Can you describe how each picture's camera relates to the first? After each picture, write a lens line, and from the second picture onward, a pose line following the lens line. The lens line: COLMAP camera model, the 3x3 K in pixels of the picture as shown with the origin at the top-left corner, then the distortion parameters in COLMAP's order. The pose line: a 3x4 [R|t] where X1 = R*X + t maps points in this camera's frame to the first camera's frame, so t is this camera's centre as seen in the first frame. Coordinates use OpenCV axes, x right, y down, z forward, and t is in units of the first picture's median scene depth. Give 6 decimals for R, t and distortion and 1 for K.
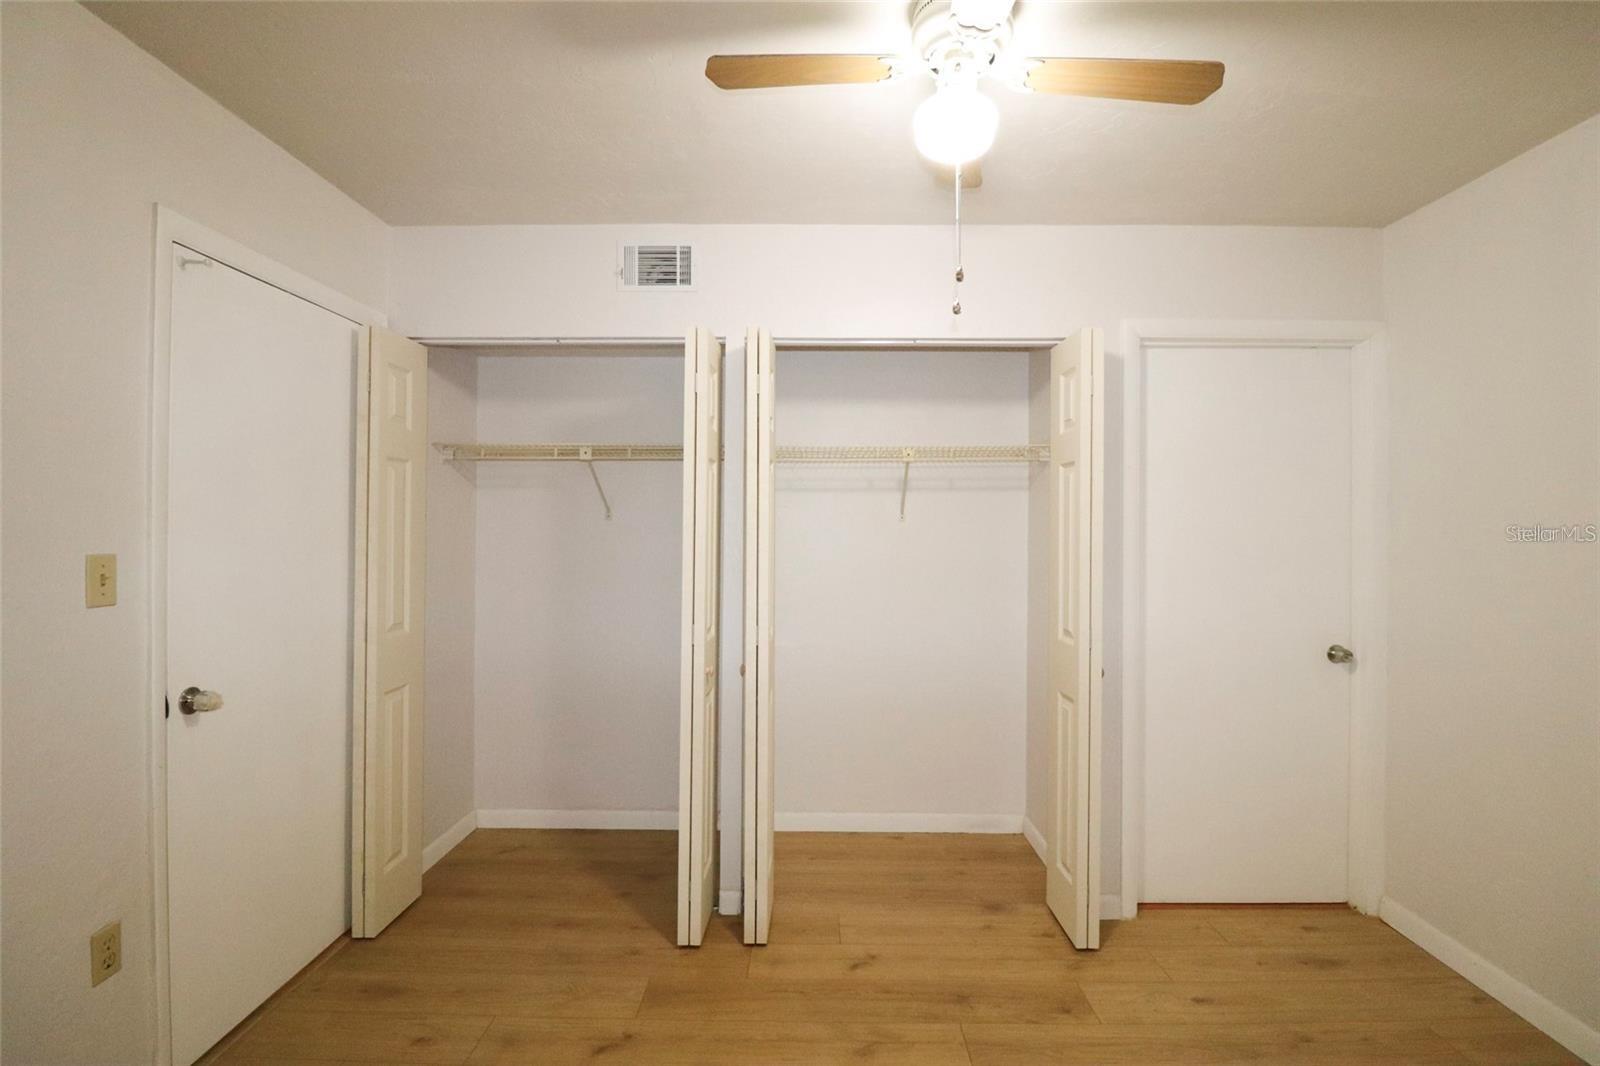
lens RADIAL K [[740.7, 0, 807.7], [0, 740.7, 523.5], [0, 0, 1]] dist [0.003744, -0.014762]
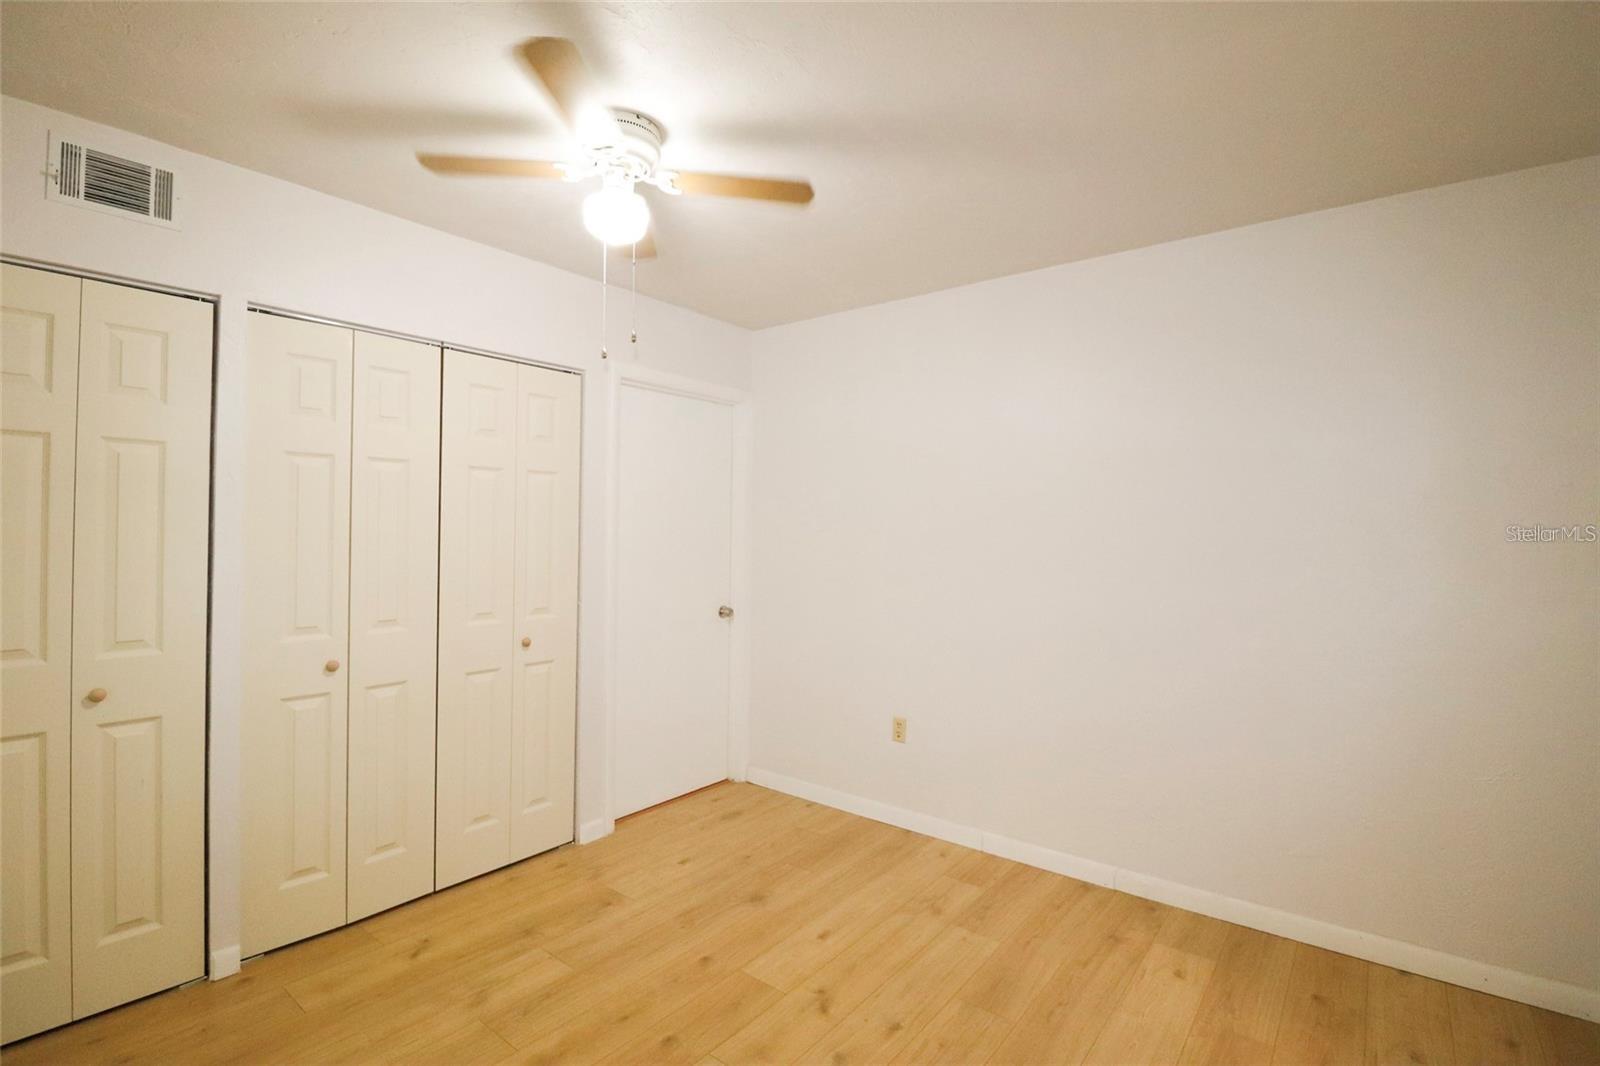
lens RADIAL K [[740.7, 0, 807.7], [0, 740.7, 523.5], [0, 0, 1]] dist [0.003744, -0.014762]
pose [[0.610356, 0.008728, 0.792079, -0.371524], [-0.012985, 0.999915, -0.001013, -0.001169], [-0.792021, -0.009667, 0.610417, -0.038860]]
